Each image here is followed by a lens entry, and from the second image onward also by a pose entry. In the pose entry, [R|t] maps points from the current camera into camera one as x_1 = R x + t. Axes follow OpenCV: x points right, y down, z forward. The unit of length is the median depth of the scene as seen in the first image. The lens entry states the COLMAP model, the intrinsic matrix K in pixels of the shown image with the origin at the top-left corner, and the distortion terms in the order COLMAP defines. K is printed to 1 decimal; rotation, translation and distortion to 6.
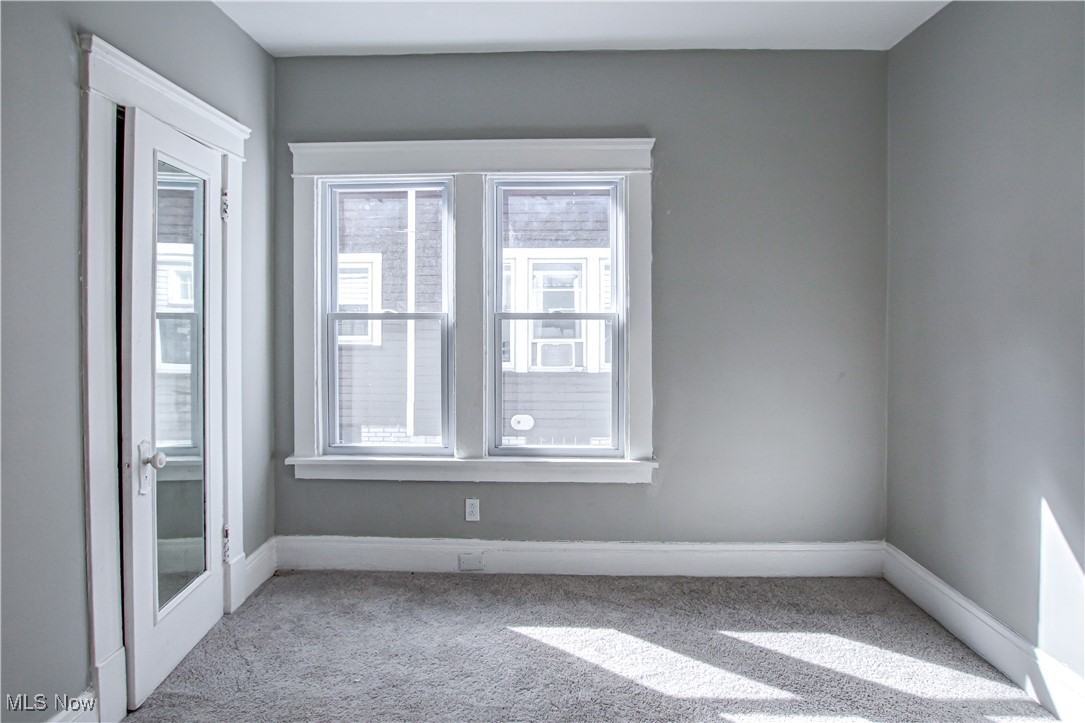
lens RADIAL K [[567.1, 0, 557.2], [0, 567.1, 312.1], [0, 0, 1]] dist [-0.024908, 0.001051]
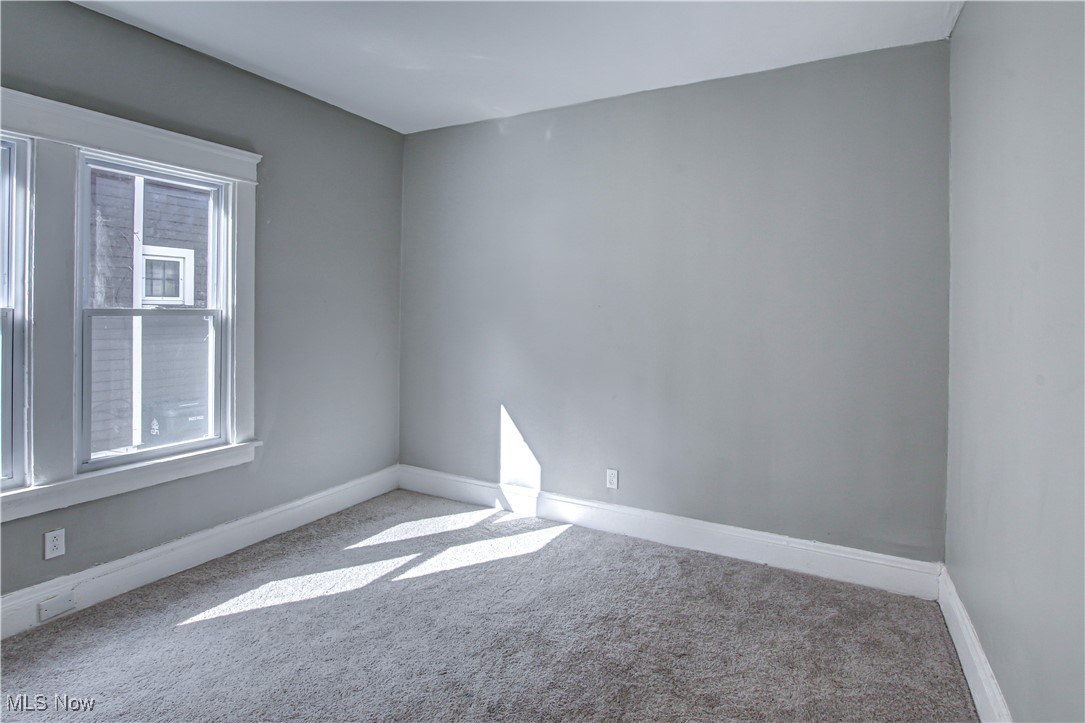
lens RADIAL K [[567.1, 0, 557.2], [0, 567.1, 312.1], [0, 0, 1]] dist [-0.024908, 0.001051]
pose [[0.430189, 0.000364, 0.902739, -0.613110], [-0.004850, 0.999986, 0.001908, 0.002010], [-0.902726, -0.005199, 0.430185, -0.023283]]
